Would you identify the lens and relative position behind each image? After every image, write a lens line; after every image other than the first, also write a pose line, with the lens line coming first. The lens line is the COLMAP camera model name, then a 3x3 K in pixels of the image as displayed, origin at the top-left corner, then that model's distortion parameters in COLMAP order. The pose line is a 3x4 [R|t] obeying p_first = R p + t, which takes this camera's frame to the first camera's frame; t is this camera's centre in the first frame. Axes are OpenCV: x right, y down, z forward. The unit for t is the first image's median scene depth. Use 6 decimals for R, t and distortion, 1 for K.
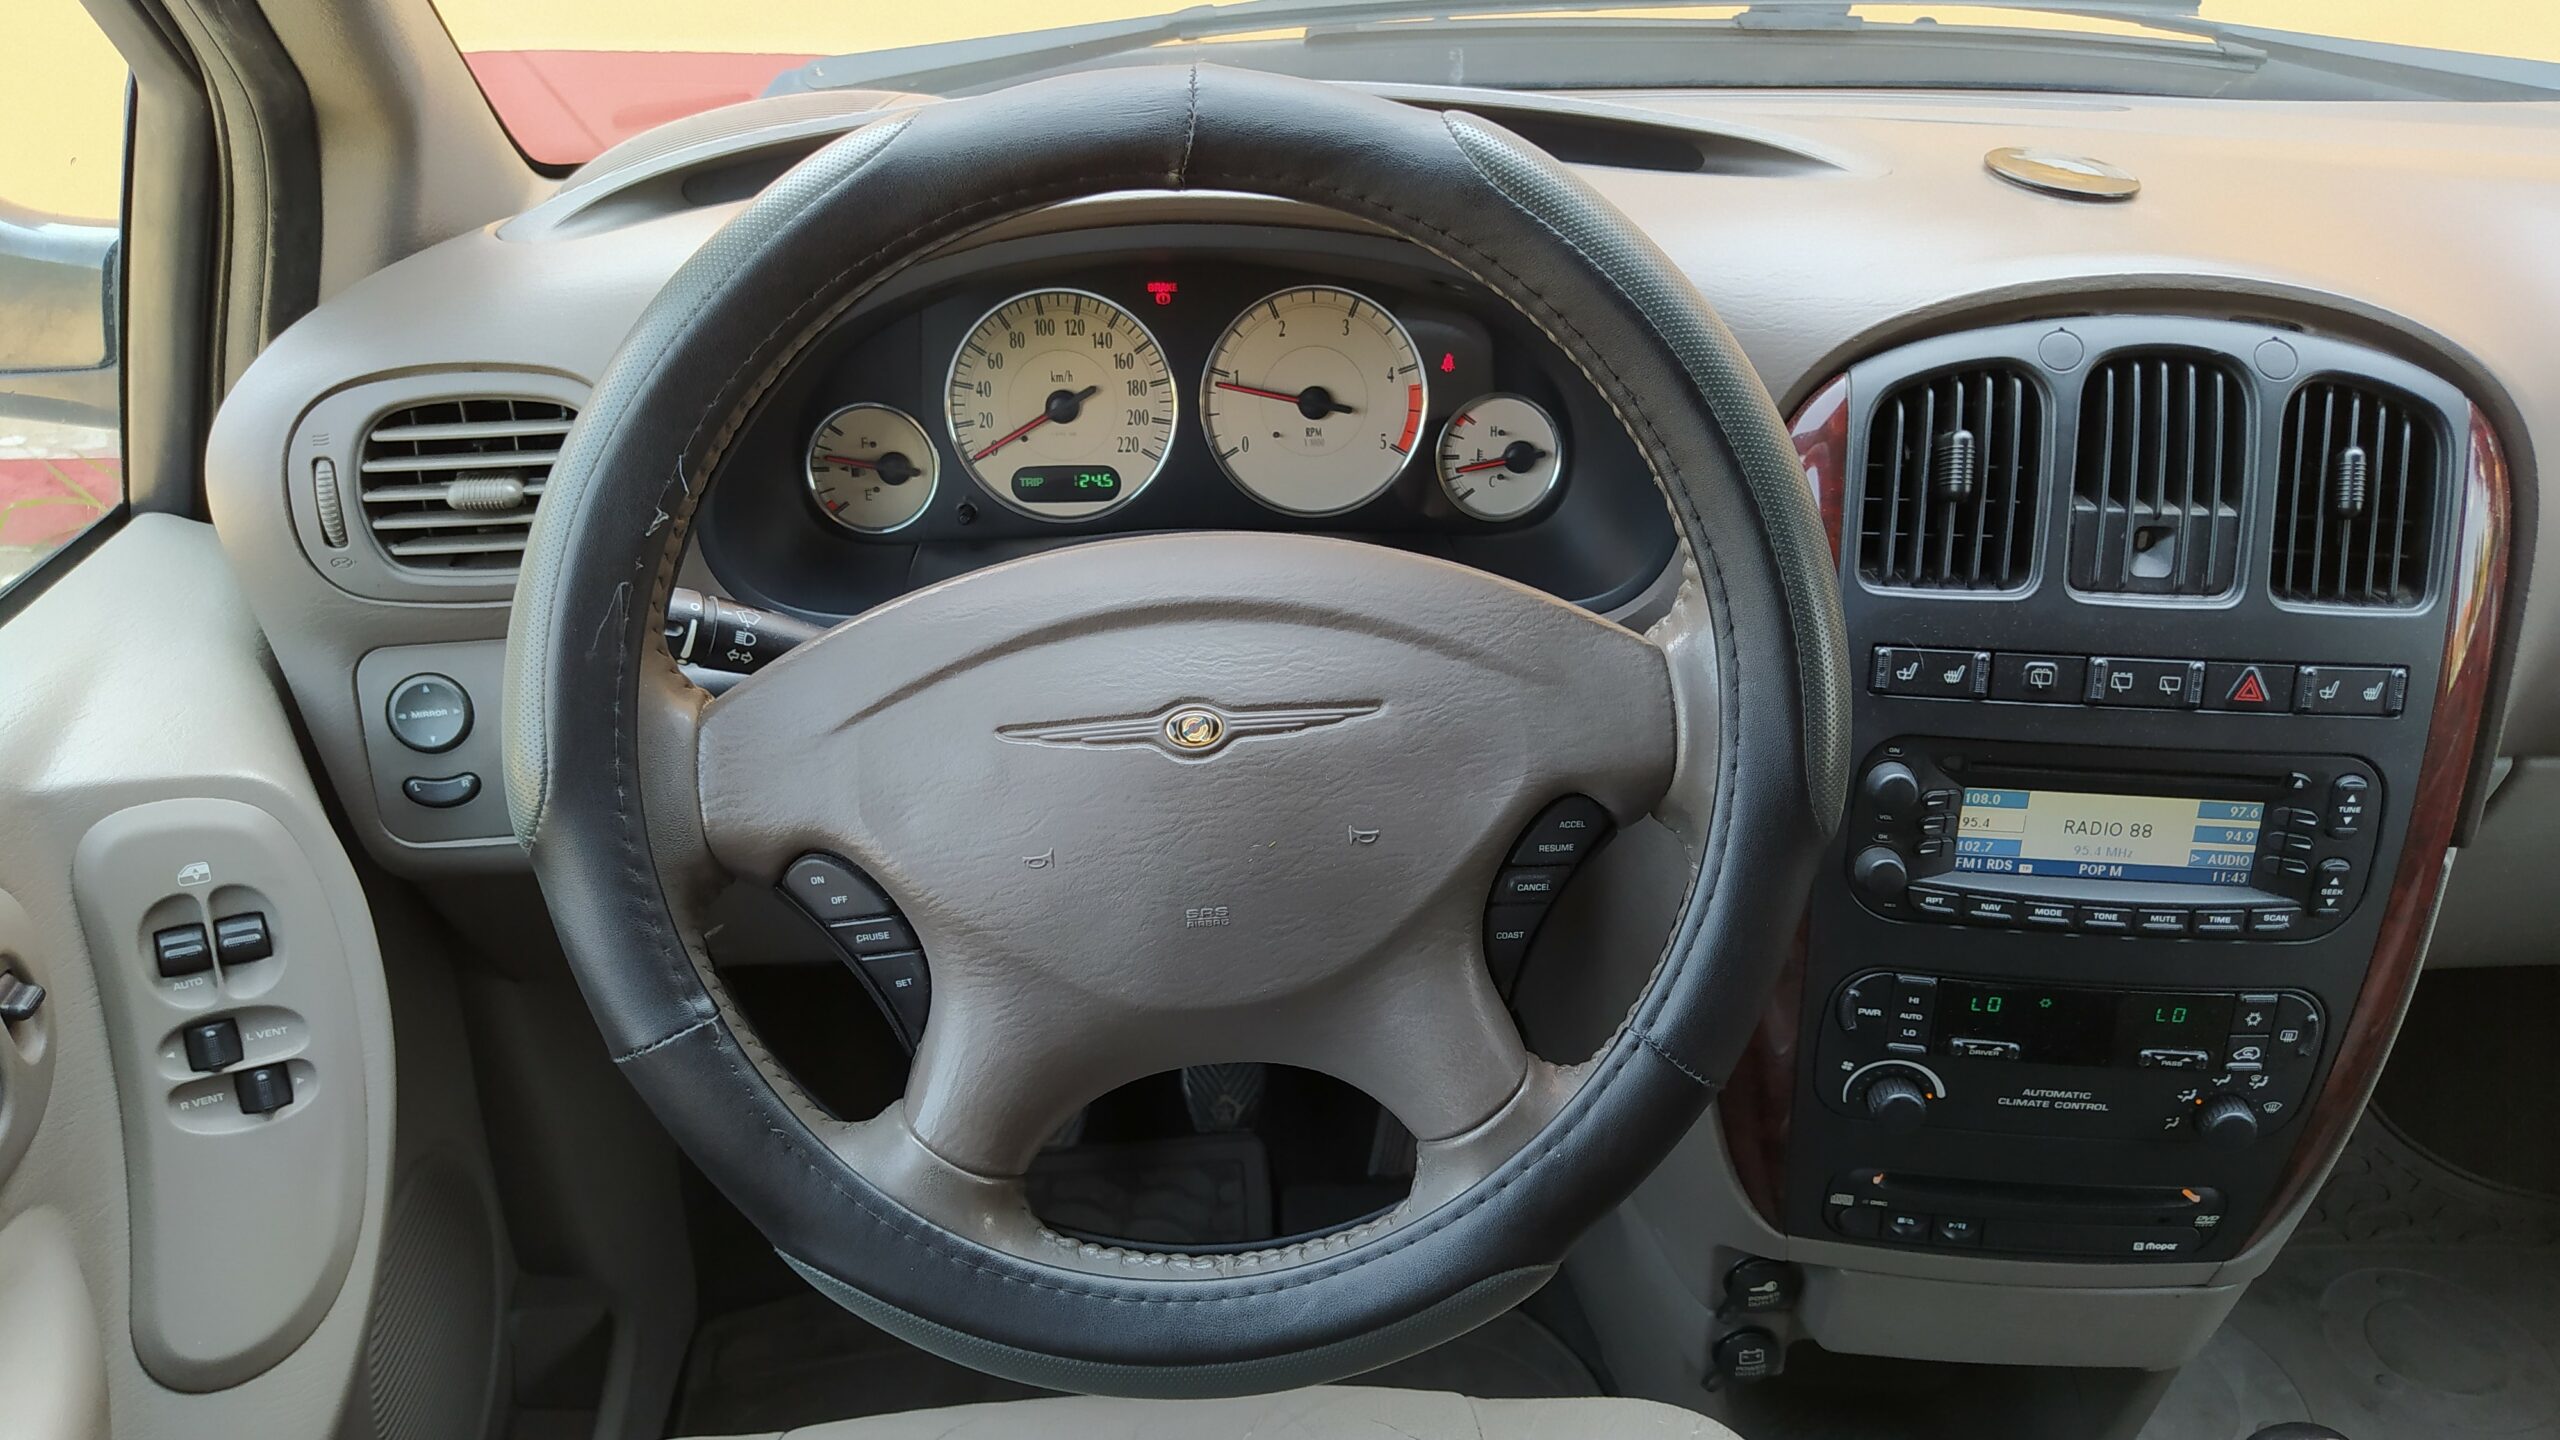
lens RADIAL K [[1950.2, 0, 1281.7], [0, 1950.2, 776.2], [0, 0, 1]] dist [0.114420, -0.256978]
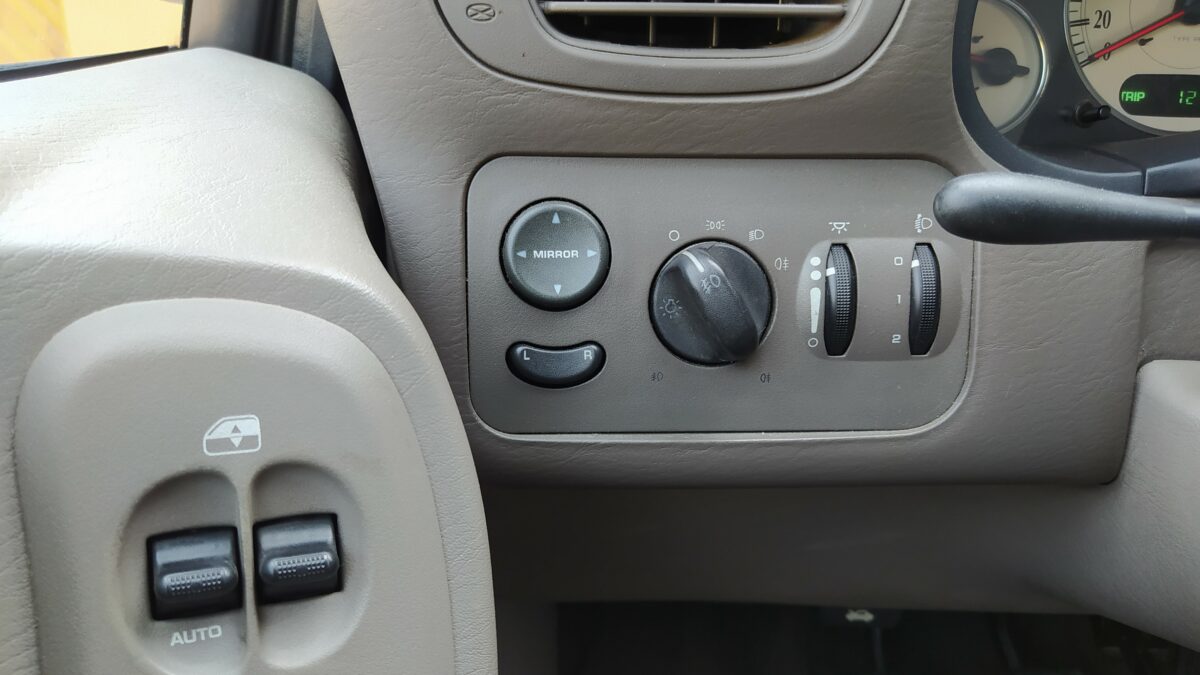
lens RADIAL K [[956.5, 0, 596.3], [0, 956.5, 355.1], [0, 0, 1]] dist [0.058665, -0.171230]
pose [[0.991256, 0.058218, -0.118414, -0.370218], [-0.072698, 0.989877, -0.121897, 0.046461], [0.110119, 0.129440, 0.985454, 0.654678]]
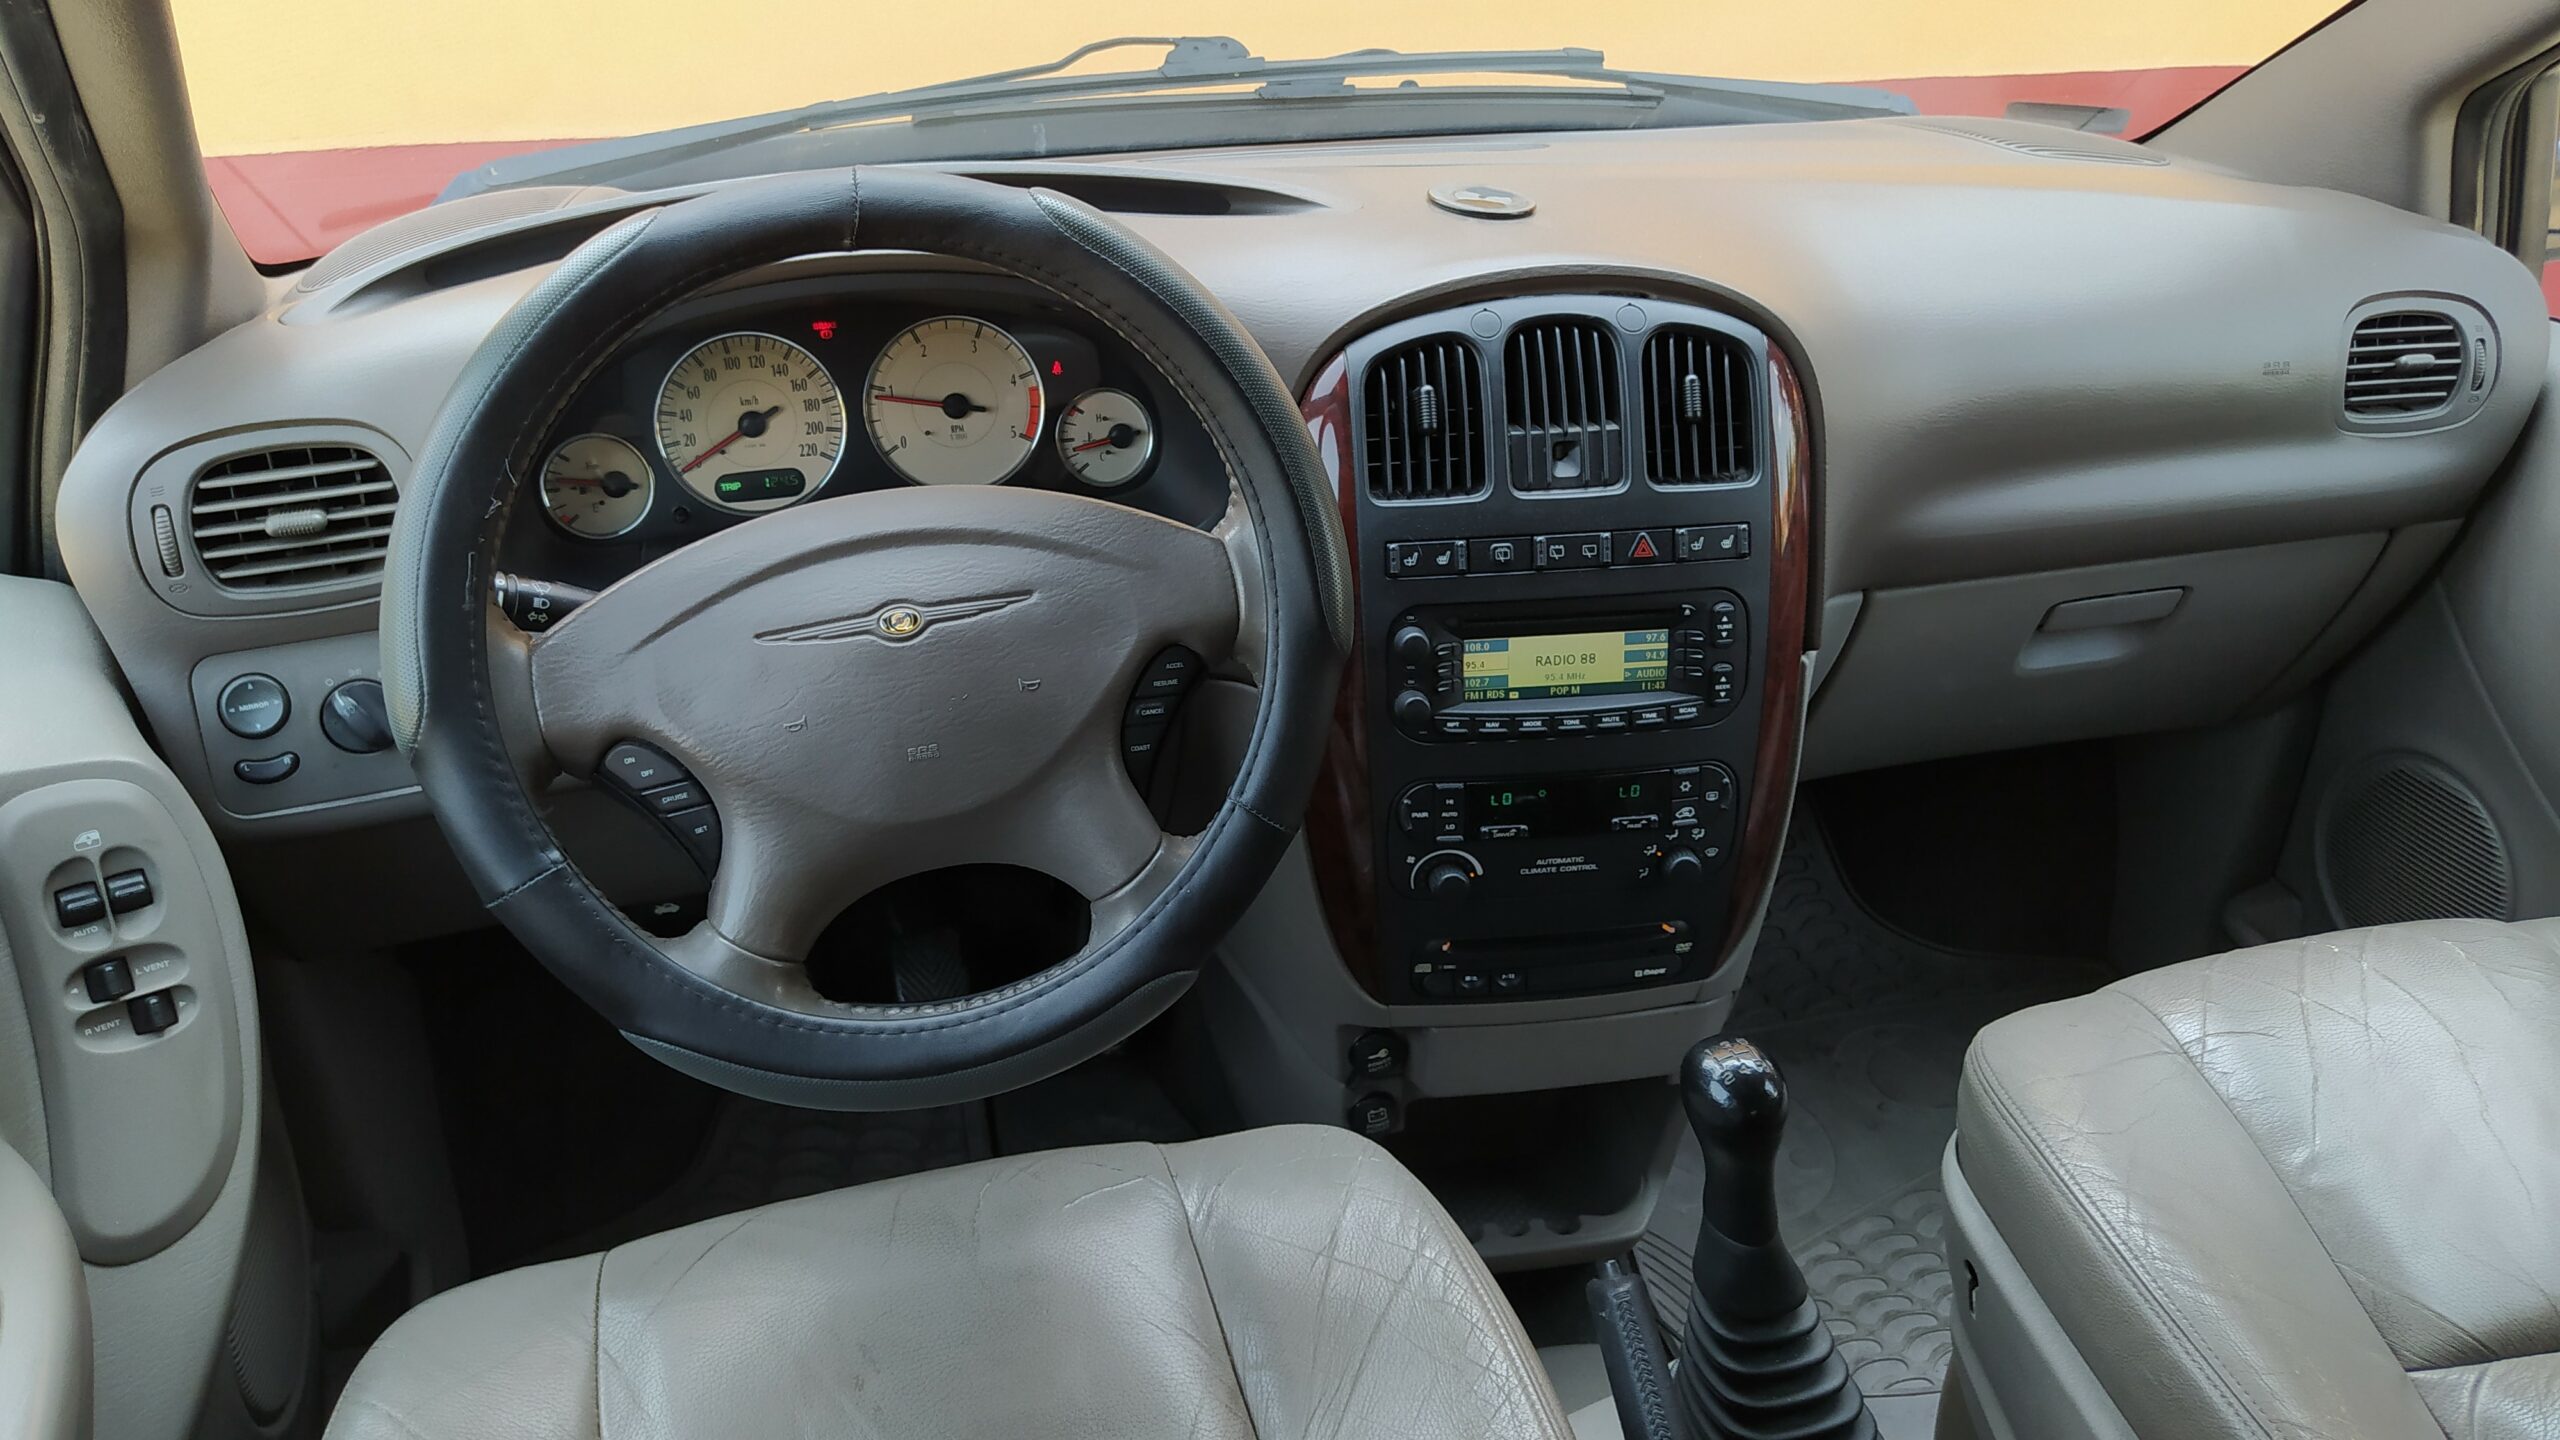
lens RADIAL K [[1918.7, 0, 1287.8], [0, 1918.7, 636.4], [0, 0, 1]] dist [0.089354, -0.174978]
pose [[0.977892, -0.101142, 0.183022, -0.019133], [0.115935, 0.990645, -0.071990, 0.086060], [-0.174029, 0.091617, 0.980469, -0.298041]]
